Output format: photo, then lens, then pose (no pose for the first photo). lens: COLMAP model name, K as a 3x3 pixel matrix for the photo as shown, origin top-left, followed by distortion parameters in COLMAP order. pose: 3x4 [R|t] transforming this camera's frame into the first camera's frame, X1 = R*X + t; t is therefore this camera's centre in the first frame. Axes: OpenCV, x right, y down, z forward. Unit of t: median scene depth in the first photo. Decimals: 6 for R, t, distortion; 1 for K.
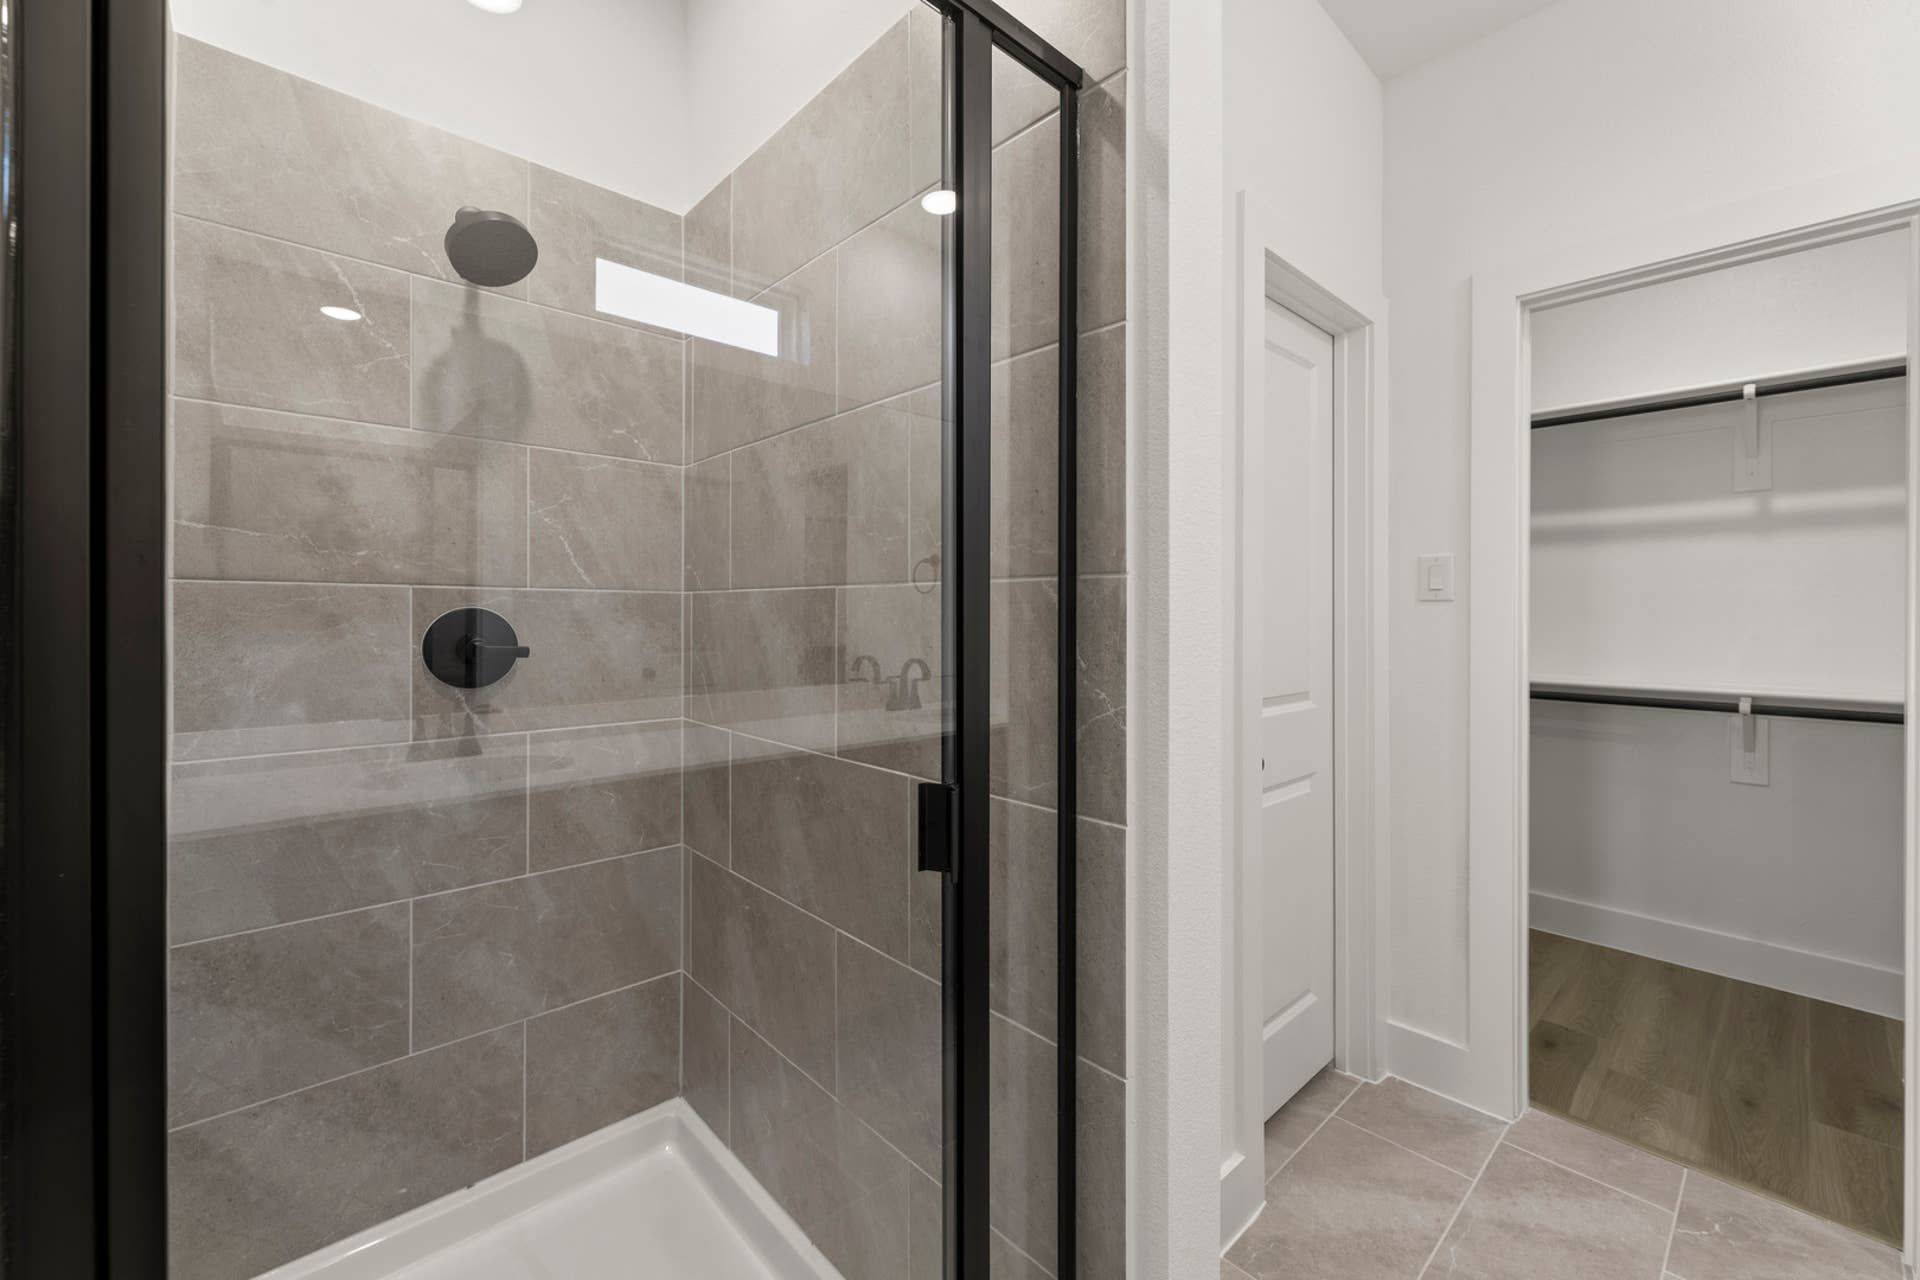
lens RADIAL K [[768.9, 0, 930.5], [0, 768.9, 604.6], [0, 0, 1]] dist [0.003035, 0.000327]
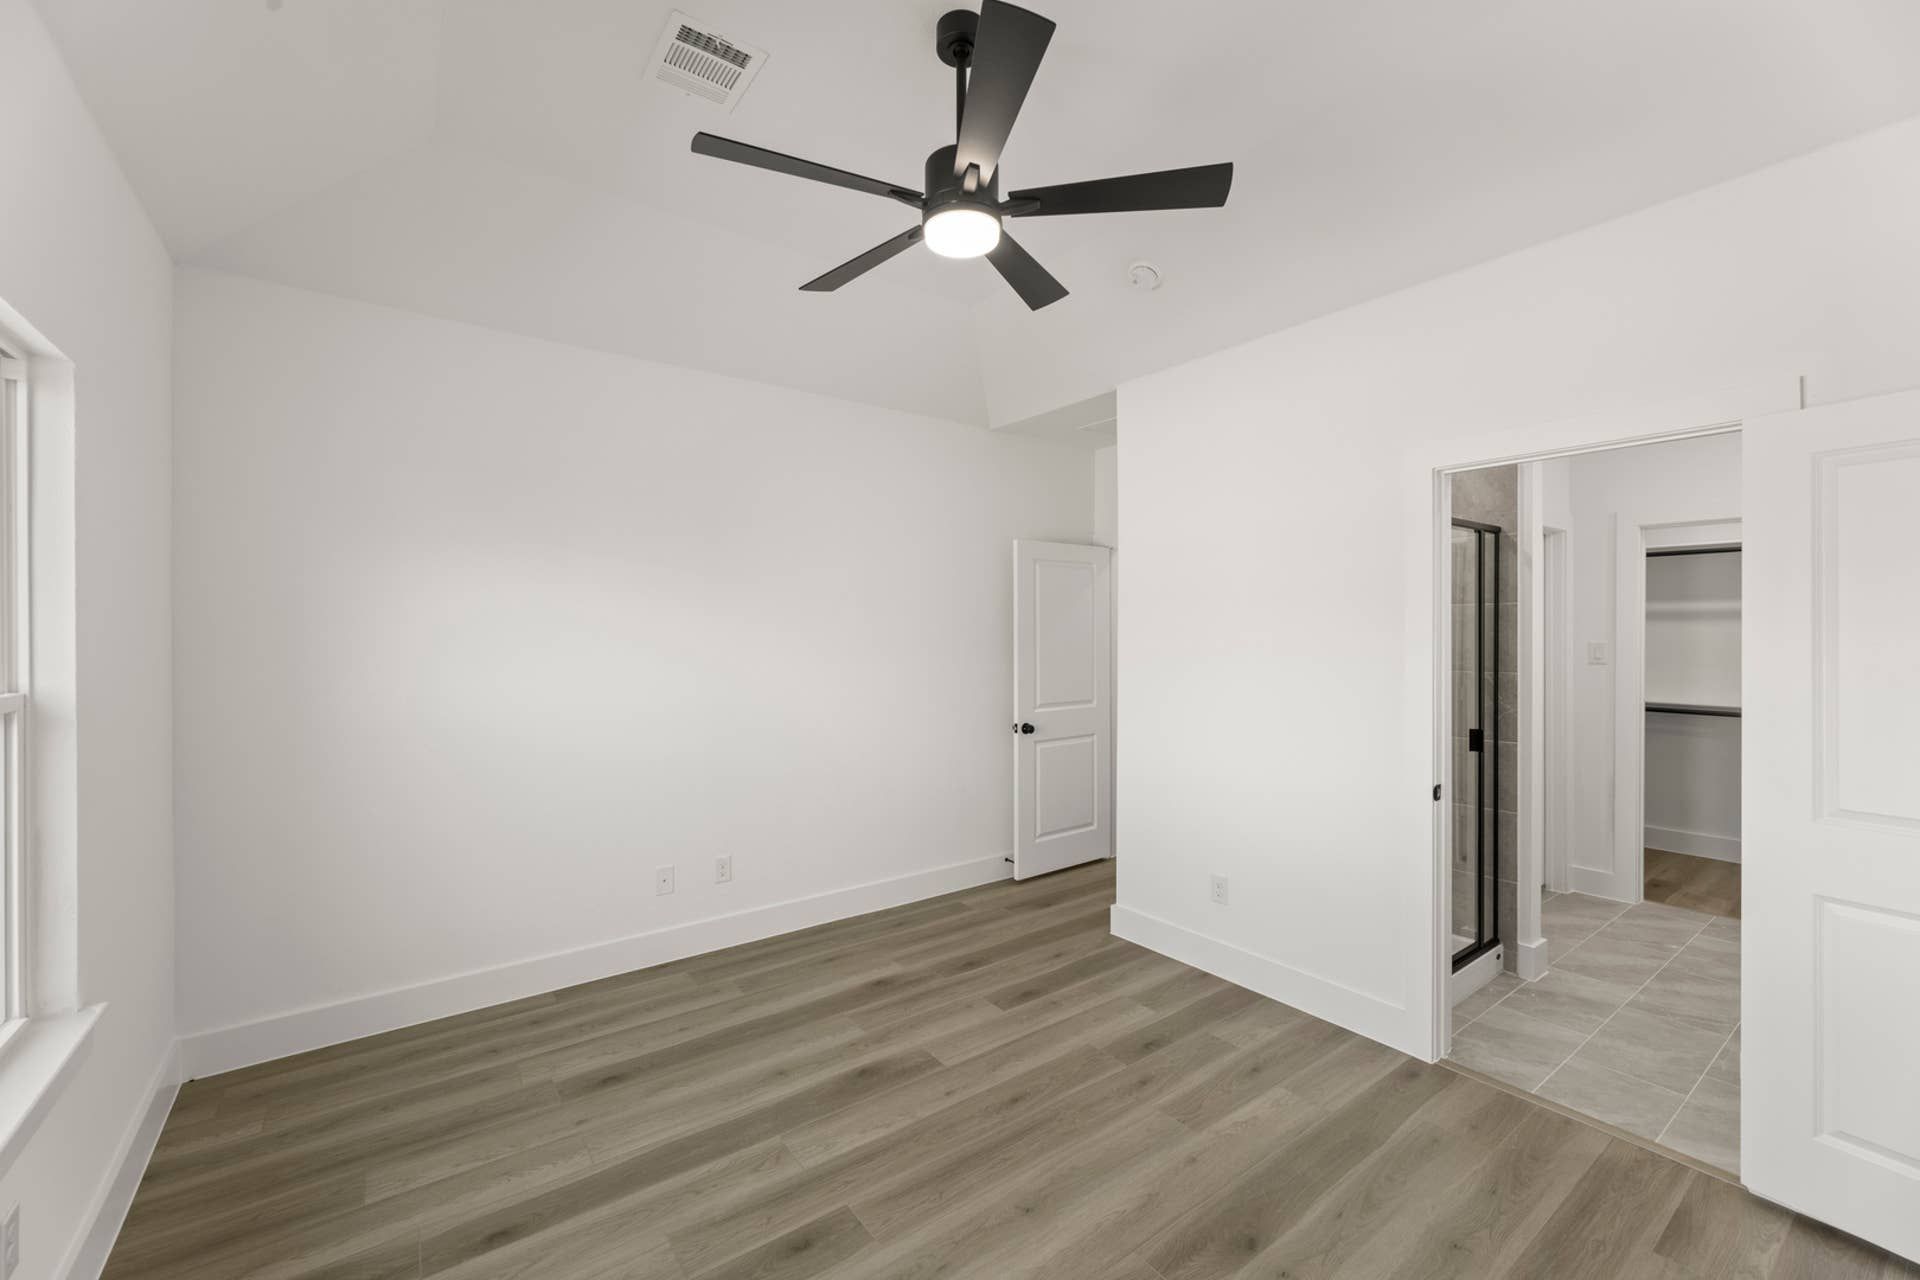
lens RADIAL K [[839.1, 0, 899.7], [0, 839.1, 623.1], [0, 0, 1]] dist [0.000464, -0.000067]
pose [[0.997115, -0.005165, -0.075731, -1.395104], [0.005888, 0.999939, 0.009321, -0.195297], [0.075678, -0.009740, 0.997085, -1.875462]]
